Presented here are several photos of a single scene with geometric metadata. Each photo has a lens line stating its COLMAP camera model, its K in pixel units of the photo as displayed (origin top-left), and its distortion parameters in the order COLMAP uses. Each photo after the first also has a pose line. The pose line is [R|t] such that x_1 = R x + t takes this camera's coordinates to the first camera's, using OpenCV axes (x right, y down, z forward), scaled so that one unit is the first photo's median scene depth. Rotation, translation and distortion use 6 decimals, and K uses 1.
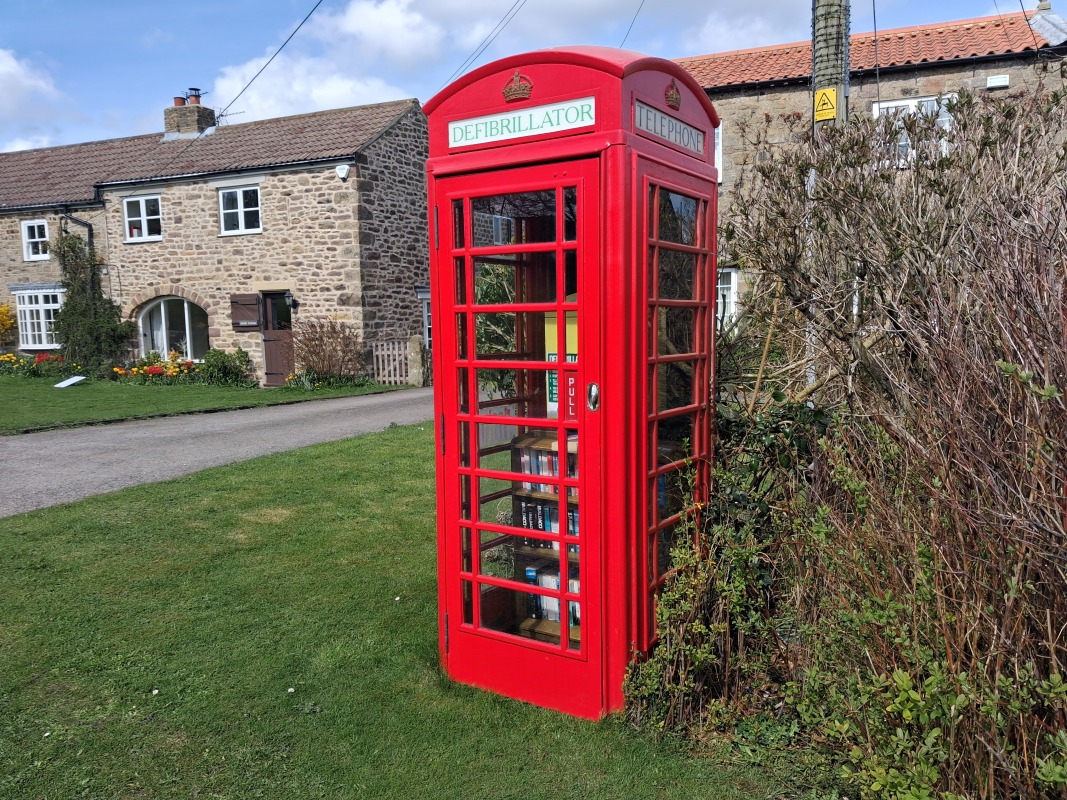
lens RADIAL K [[842.8, 0, 543.5], [0, 842.8, 401.1], [0, 0, 1]] dist [0.036013, -0.015750]
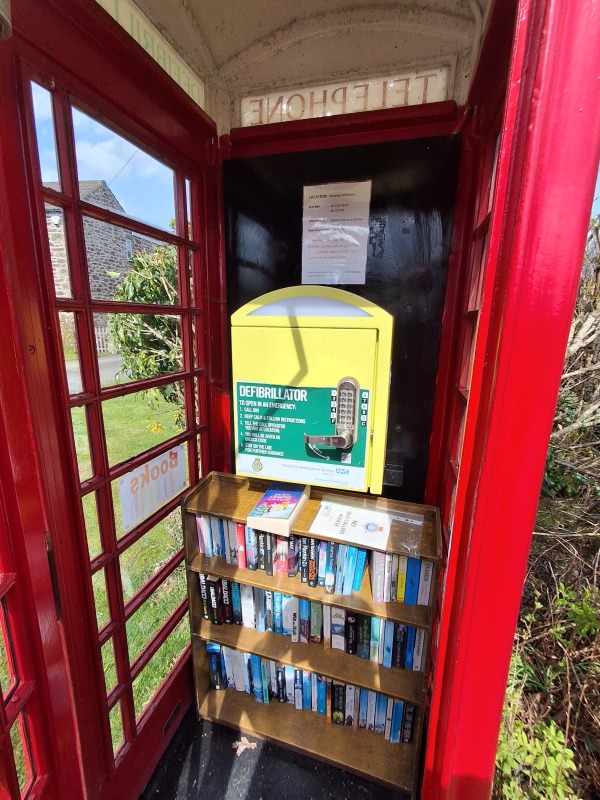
lens RADIAL K [[368.3, 0, 303.1], [0, 368.3, 400.4], [0, 0, 1]] dist [-0.005474, -0.000272]
pose [[0.953768, -0.034810, 0.298521, -0.030486], [-0.002634, 0.992263, 0.124122, -0.075653], [-0.300532, -0.119170, 0.946298, 0.691441]]
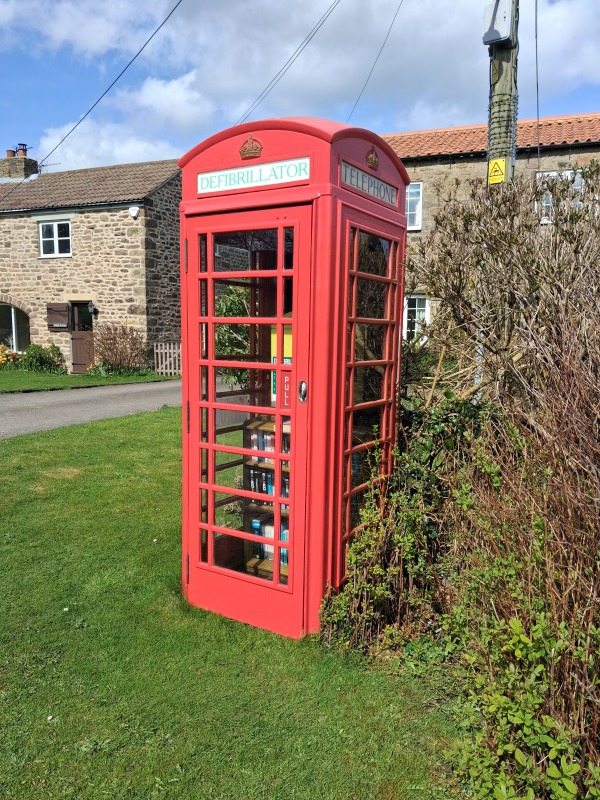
lens RADIAL K [[631.9, 0, 292.9], [0, 631.9, 405.6], [0, 0, 1]] dist [0.036013, -0.015750]
pose [[0.999481, 0.029631, 0.012633, 0.025203], [-0.029919, 0.999281, 0.023281, -0.004207], [-0.011934, -0.023647, 0.999649, 0.023906]]
